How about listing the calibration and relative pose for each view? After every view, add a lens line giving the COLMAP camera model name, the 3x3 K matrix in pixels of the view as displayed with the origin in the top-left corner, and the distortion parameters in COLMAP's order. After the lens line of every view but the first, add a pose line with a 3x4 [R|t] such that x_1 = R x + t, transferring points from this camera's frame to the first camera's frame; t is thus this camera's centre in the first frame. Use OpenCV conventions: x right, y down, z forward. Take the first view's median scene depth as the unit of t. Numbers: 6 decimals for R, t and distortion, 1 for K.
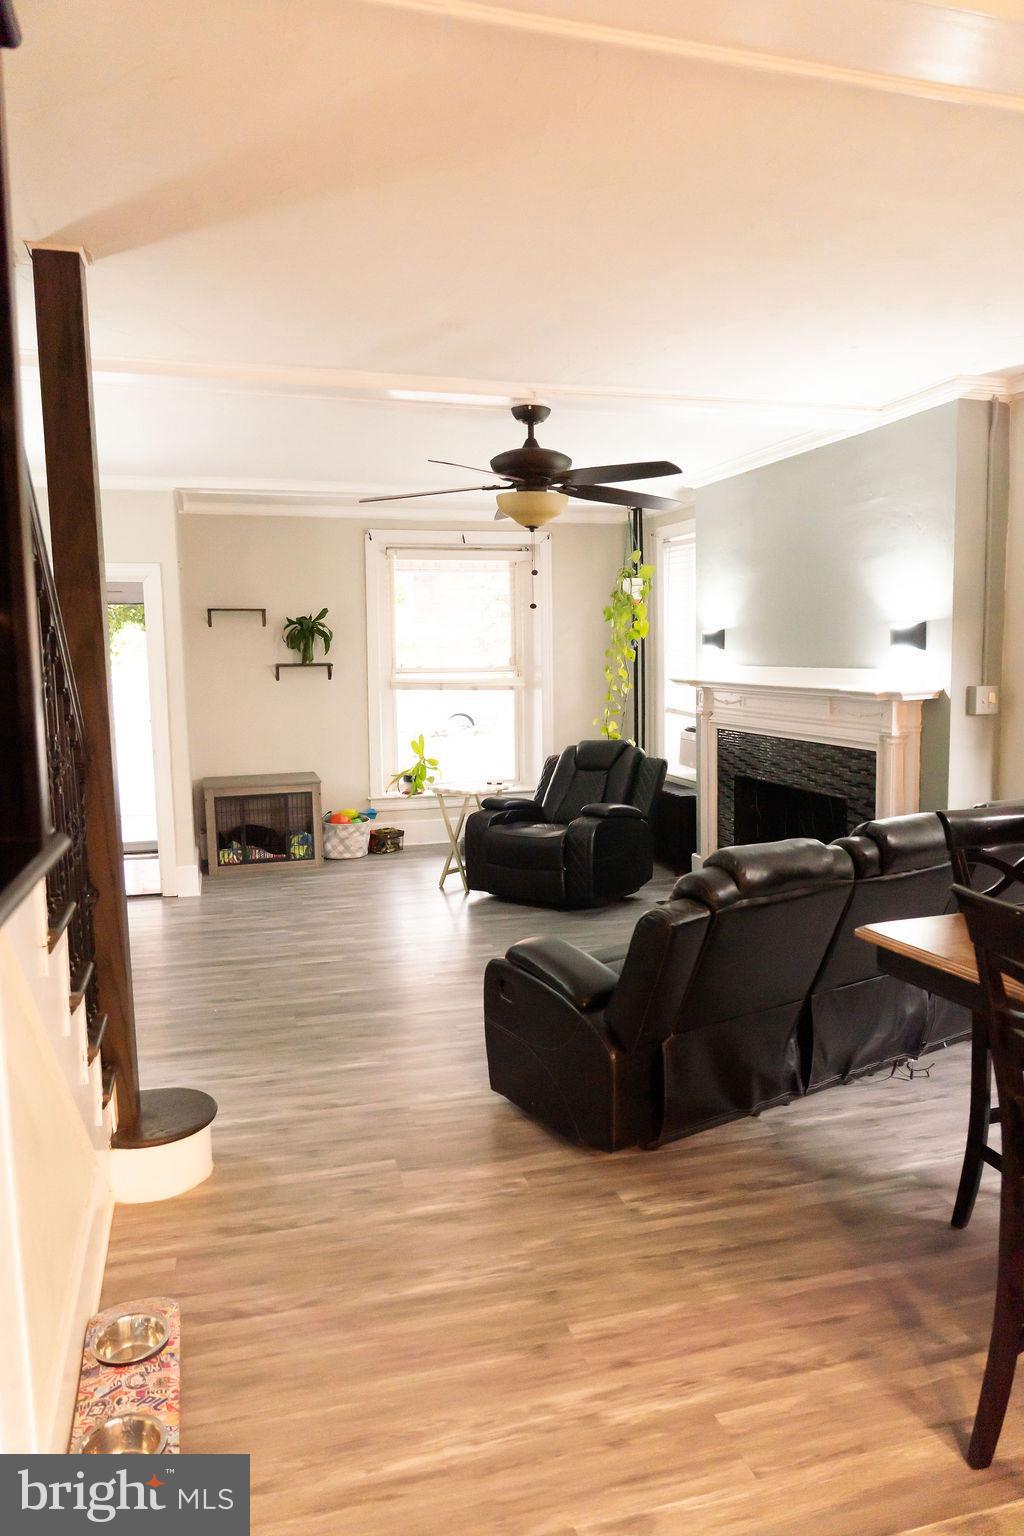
lens RADIAL K [[1050.0, 0, 518.3], [0, 1050.0, 768.2], [0, 0, 1]] dist [-0.007463, 0.008202]
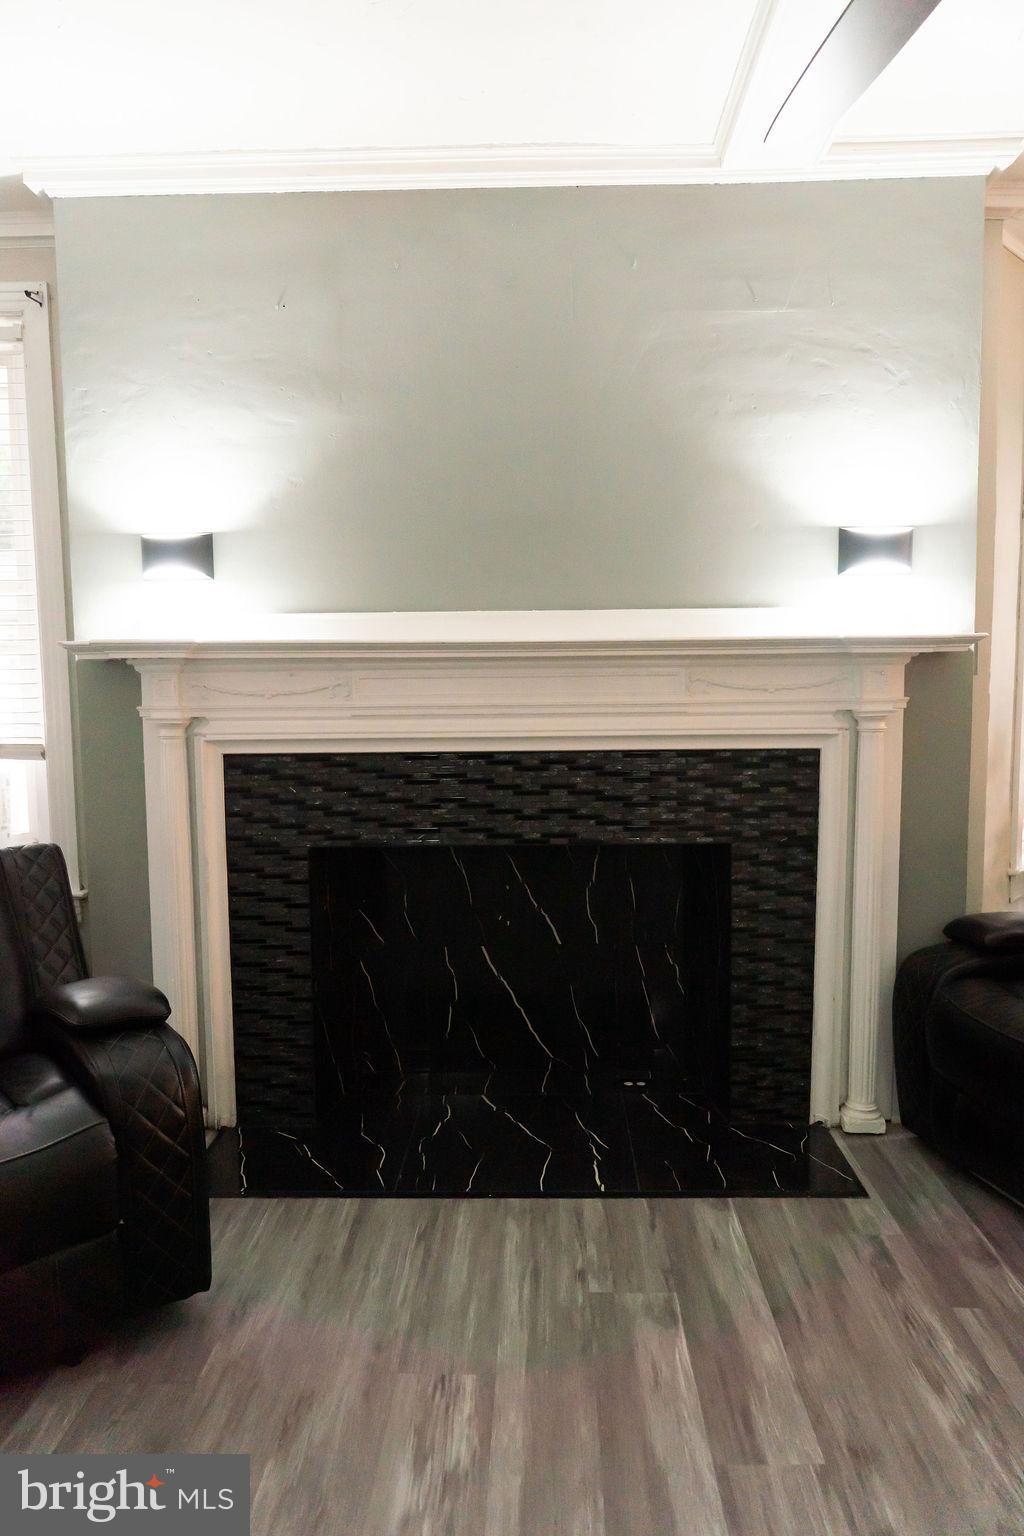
lens RADIAL K [[1050.0, 0, 518.3], [0, 1050.0, 768.2], [0, 0, 1]] dist [-0.007463, 0.008202]
pose [[0.296240, -0.069196, 0.952604, -0.249216], [0.110397, 0.993168, 0.037812, -0.043618], [-0.948712, 0.093963, 0.301855, 0.946483]]
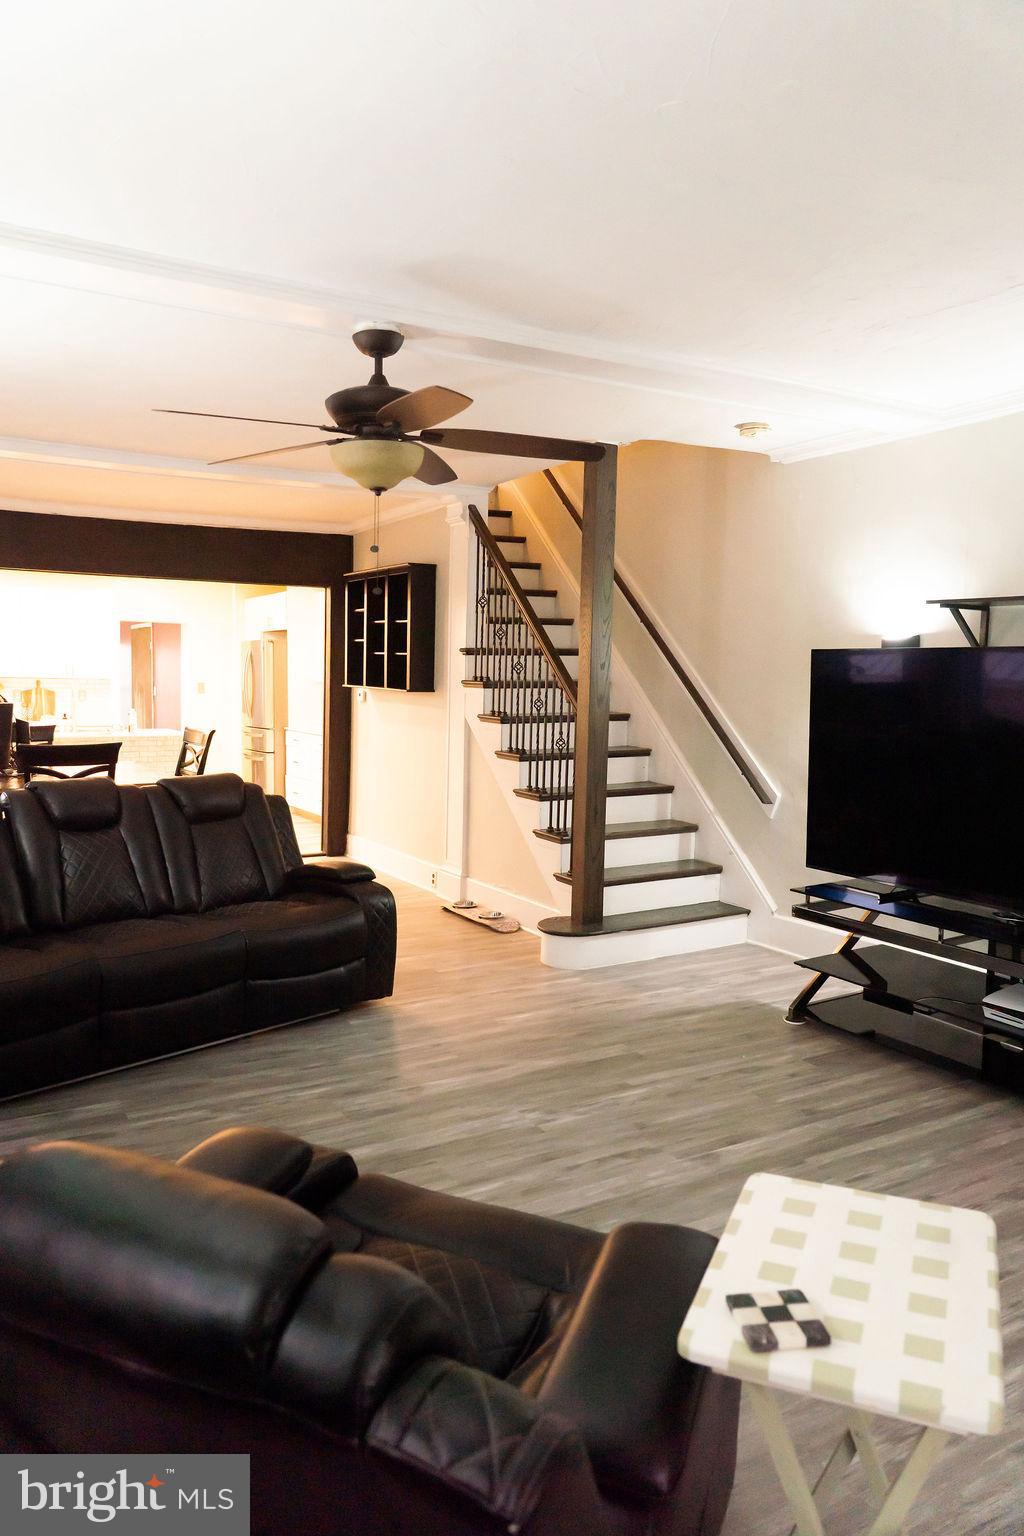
lens RADIAL K [[1050.0, 0, 518.3], [0, 1050.0, 768.2], [0, 0, 1]] dist [-0.007463, 0.008202]
pose [[-0.969353, 0.022440, -0.244644, 0.094214], [-0.027282, 0.979827, 0.197974, -0.161953], [0.244152, 0.198581, -0.949187, 1.587923]]
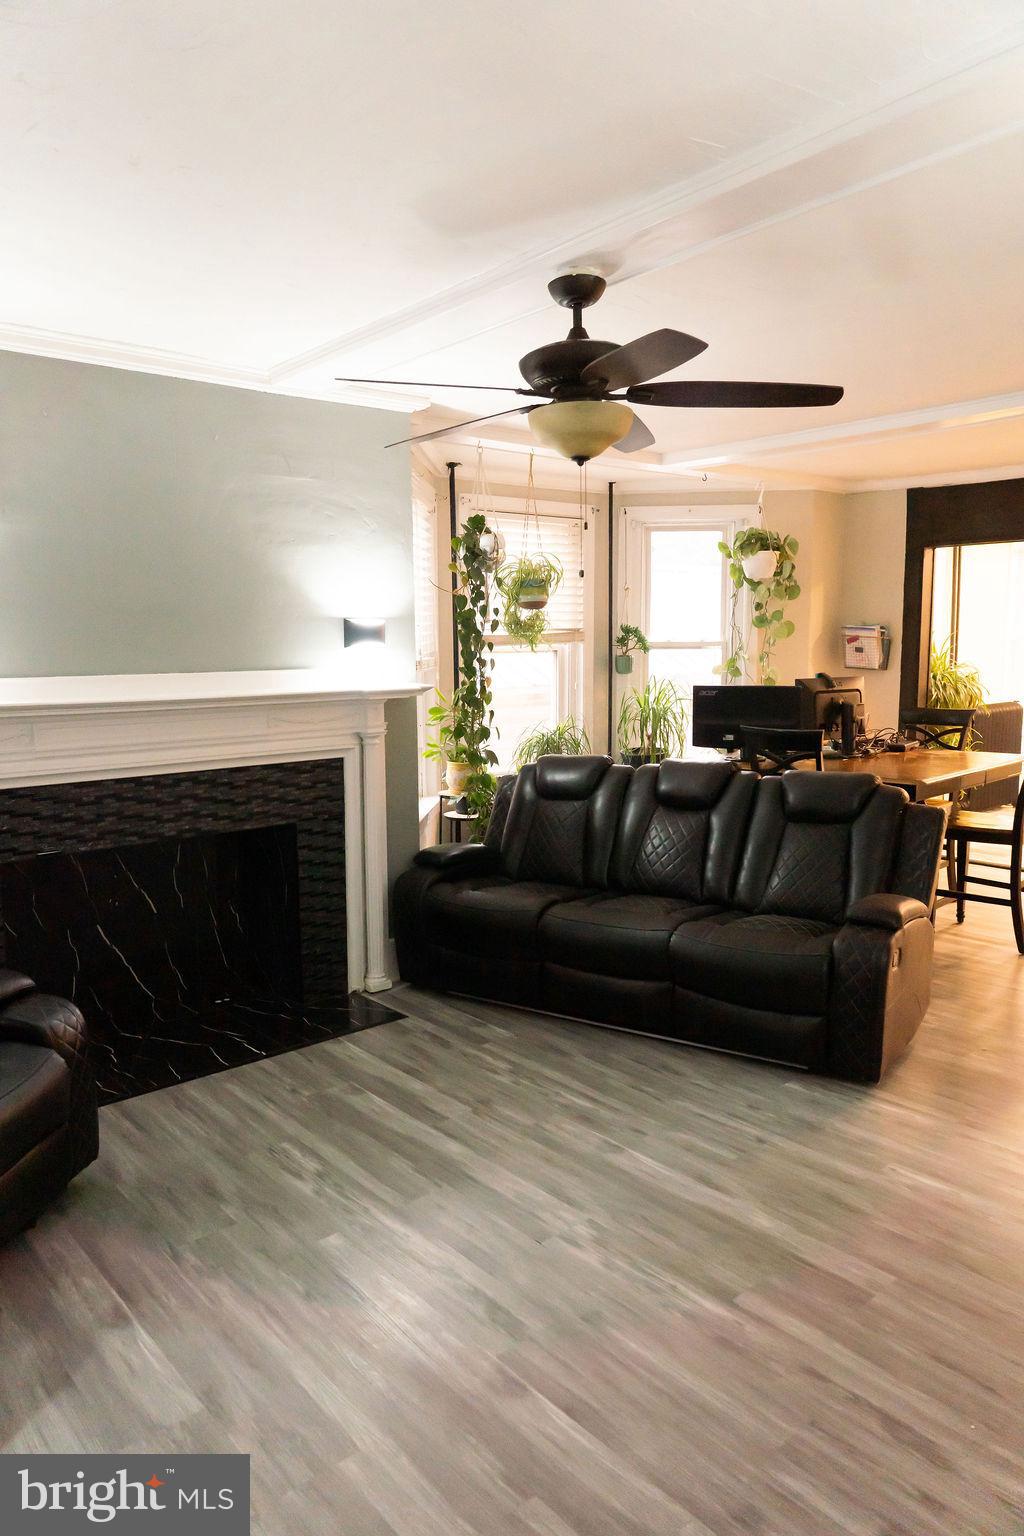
lens RADIAL K [[1050.0, 0, 518.3], [0, 1050.0, 768.2], [0, 0, 1]] dist [-0.007463, 0.008202]
pose [[-0.420173, -0.086503, 0.903311, -0.535669], [0.118594, 0.981674, 0.149171, -0.121138], [-0.899661, 0.169805, -0.402215, 1.187228]]
